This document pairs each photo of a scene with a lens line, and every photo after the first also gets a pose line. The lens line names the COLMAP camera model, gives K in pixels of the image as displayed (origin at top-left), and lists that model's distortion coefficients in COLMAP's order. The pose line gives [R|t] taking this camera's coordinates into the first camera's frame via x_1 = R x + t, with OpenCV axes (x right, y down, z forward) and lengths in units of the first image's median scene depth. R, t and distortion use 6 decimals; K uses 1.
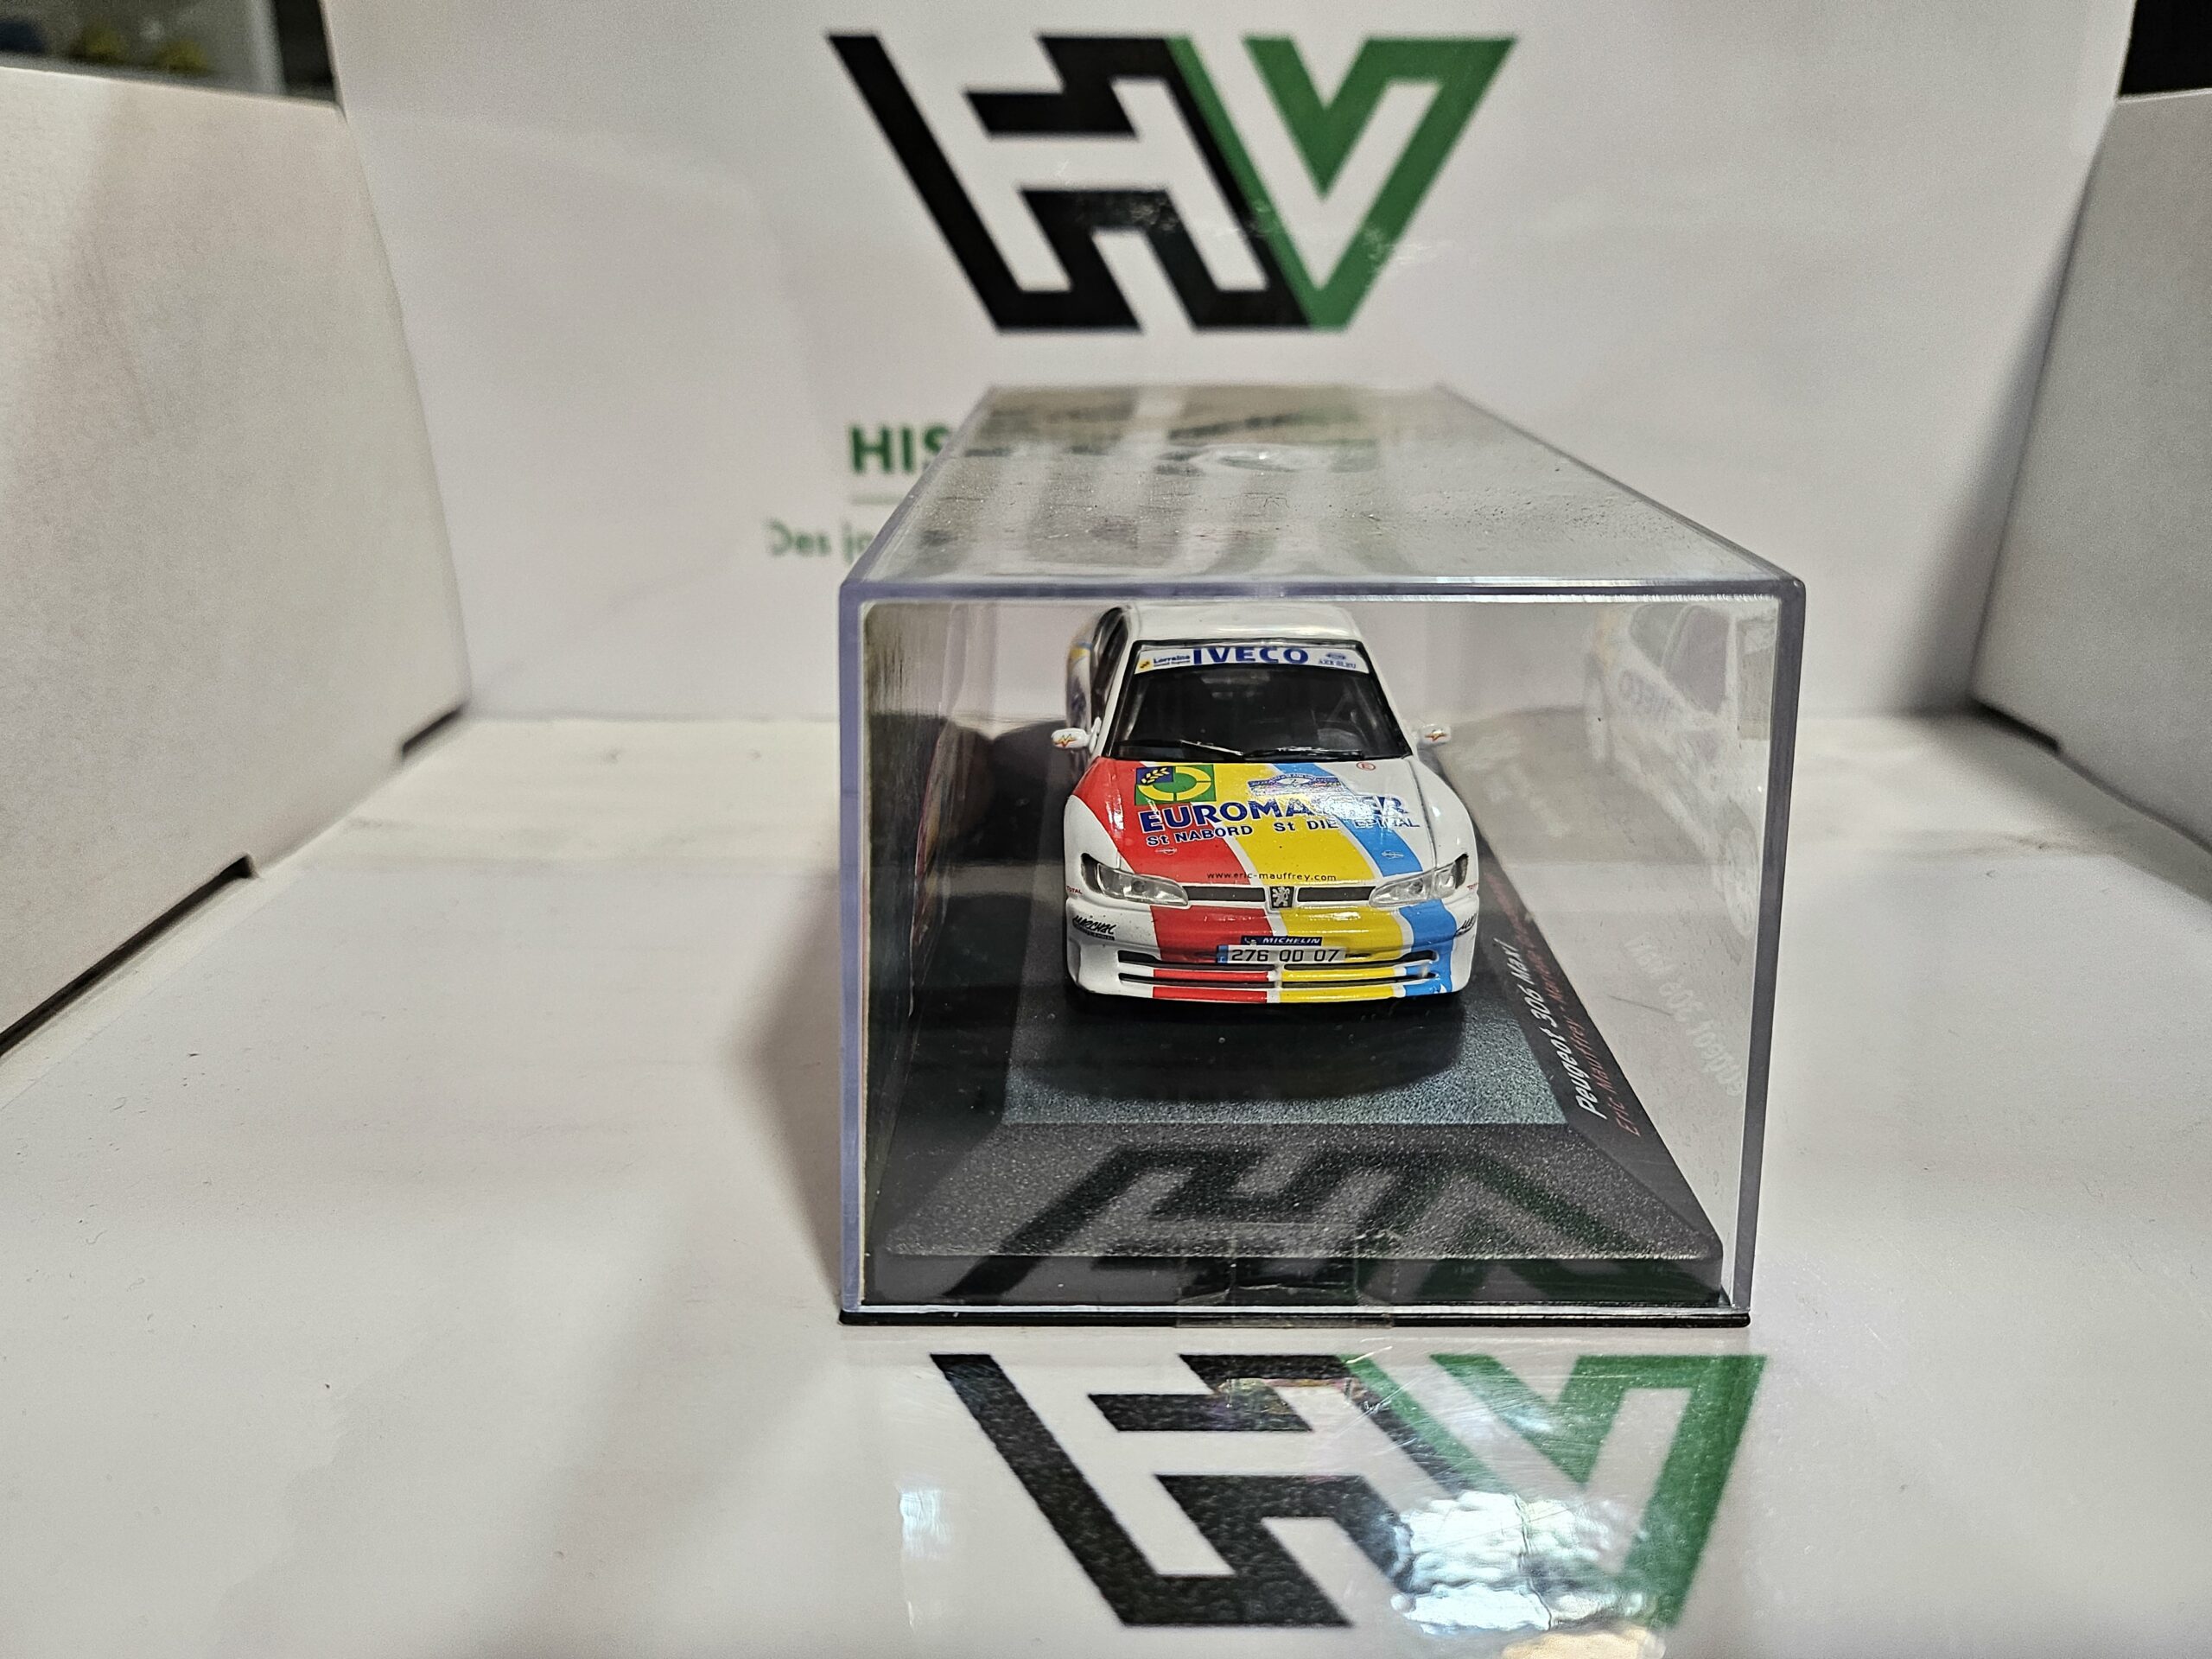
lens RADIAL K [[1562.4, 0, 1133.6], [0, 1562.4, 842.4], [0, 0, 1]] dist [0.012063, -0.001221]
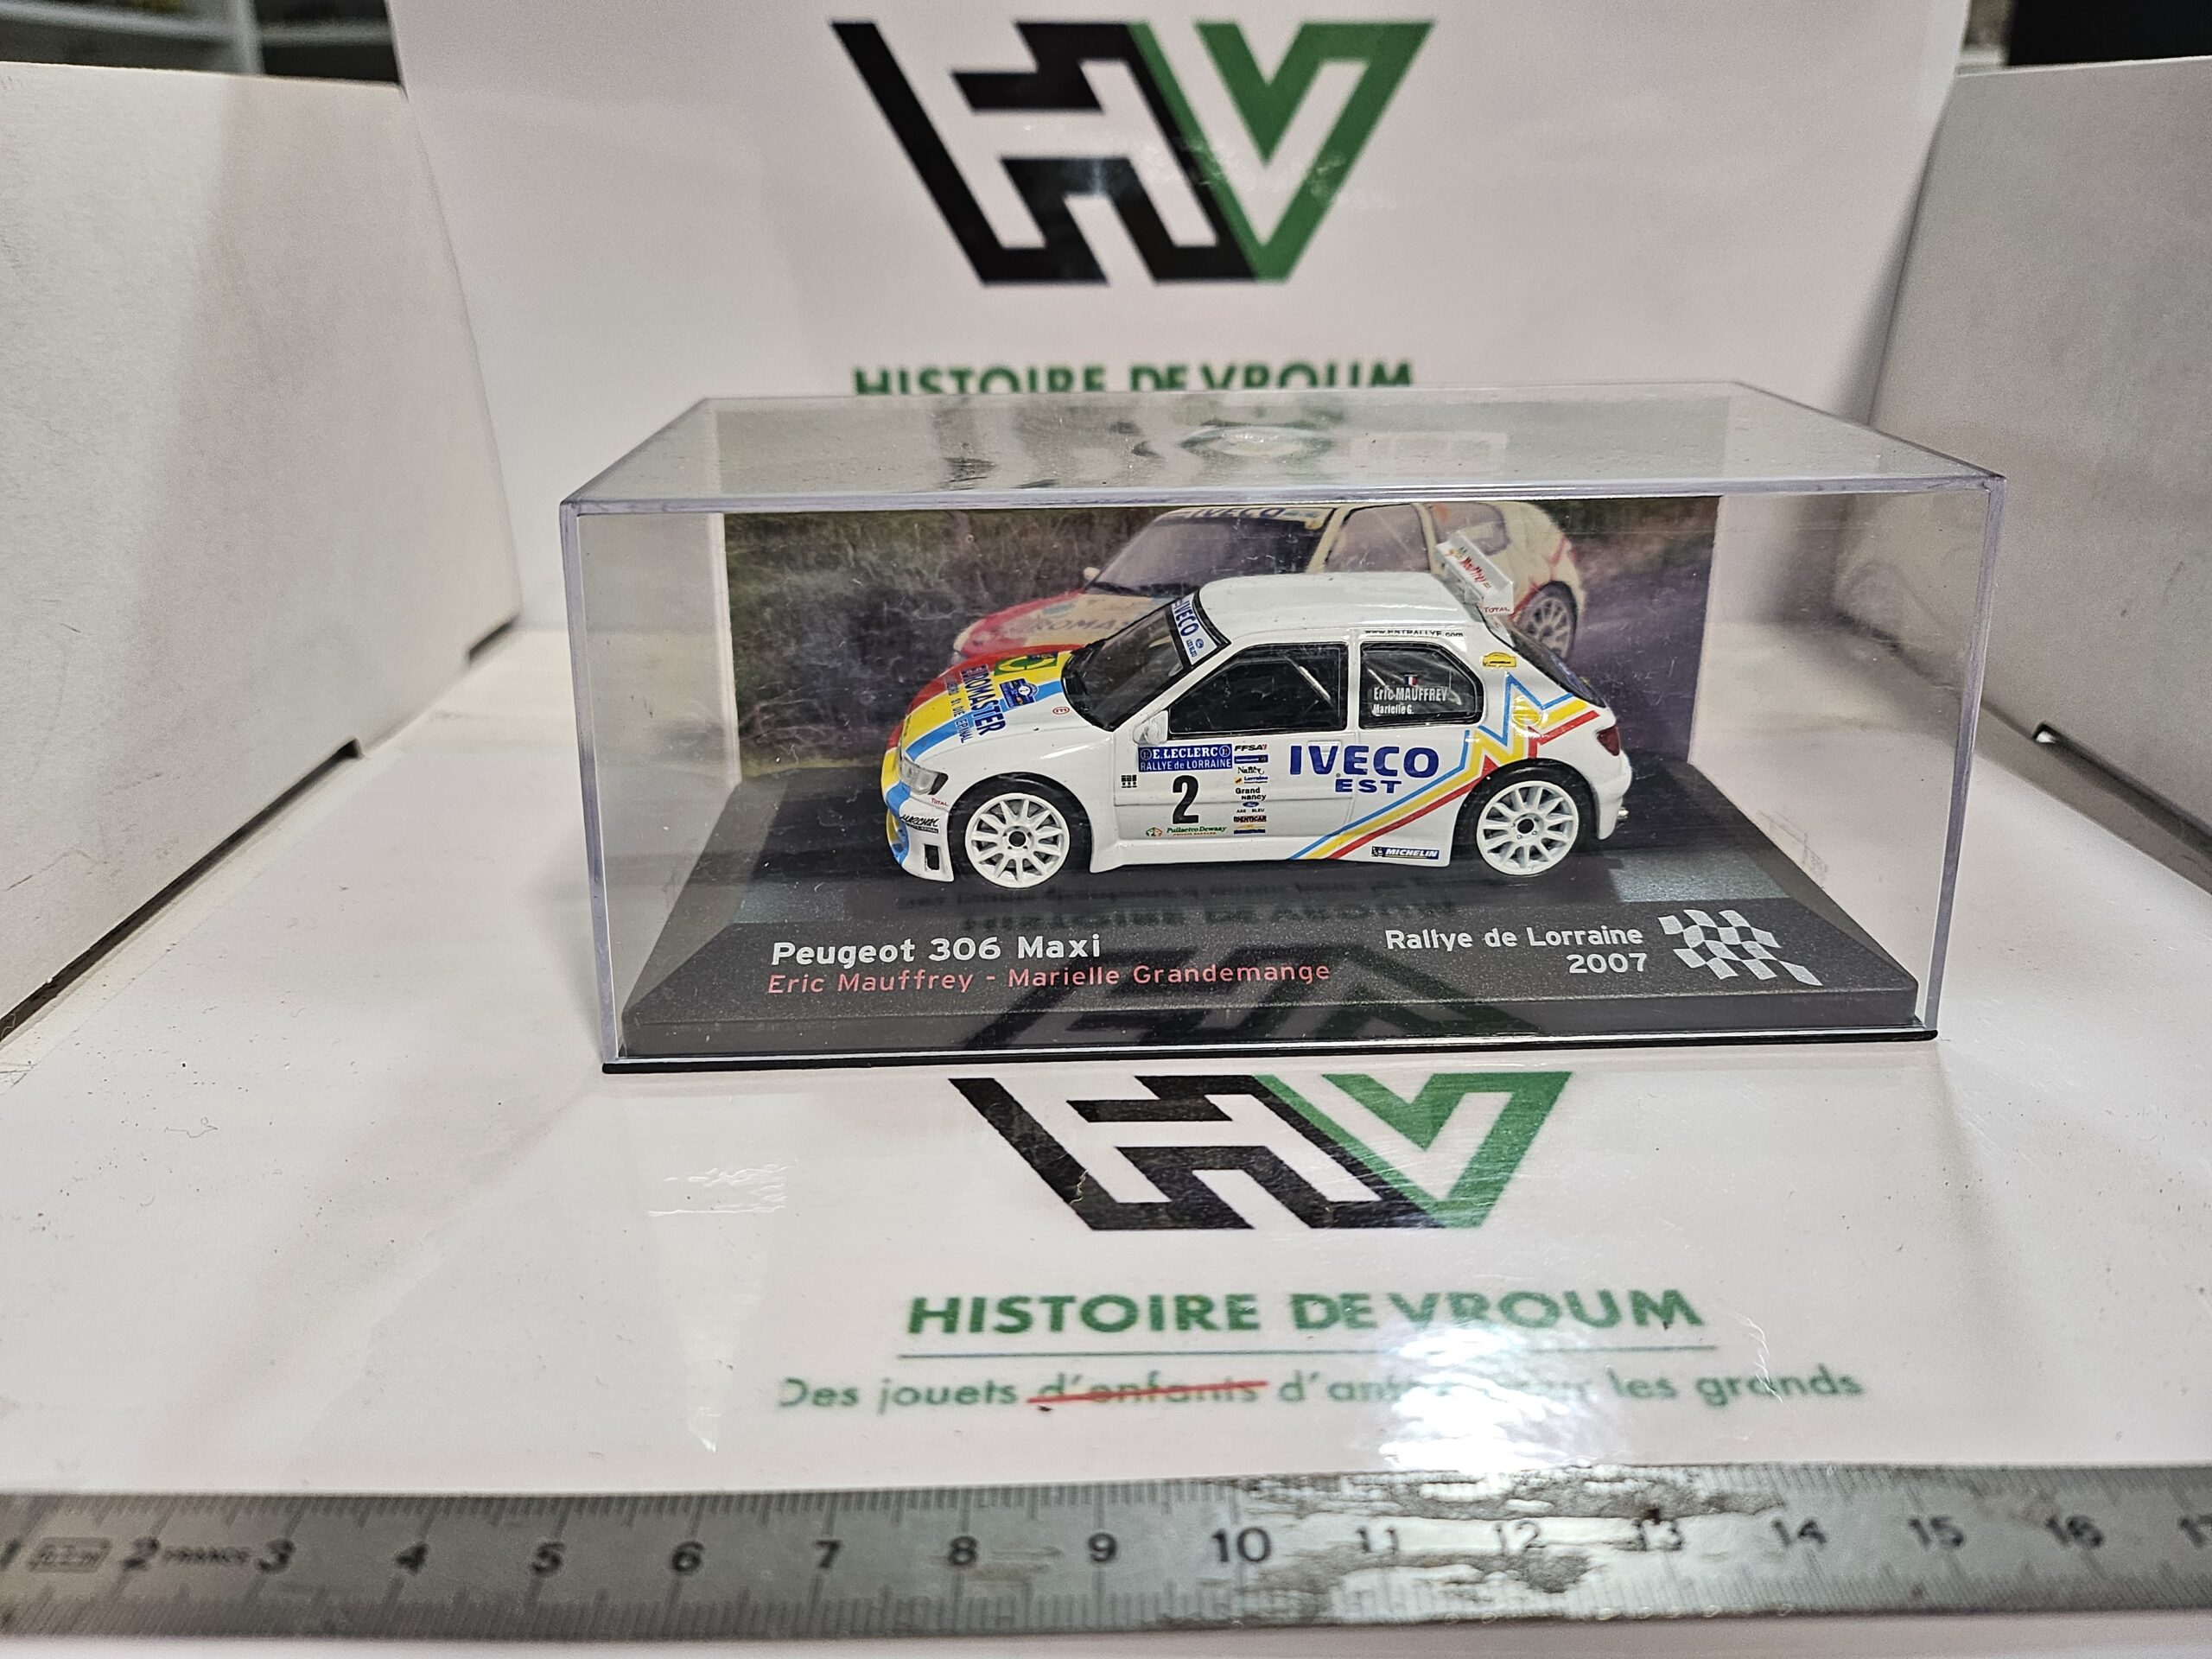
lens RADIAL K [[1562.4, 0, 1133.6], [0, 1562.4, 842.4], [0, 0, 1]] dist [0.012063, -0.001221]
pose [[0.999899, -0.008258, 0.011552, 0.011423], [0.007801, 0.999205, 0.039106, 0.059833], [-0.011865, -0.039012, 0.999168, -0.257902]]
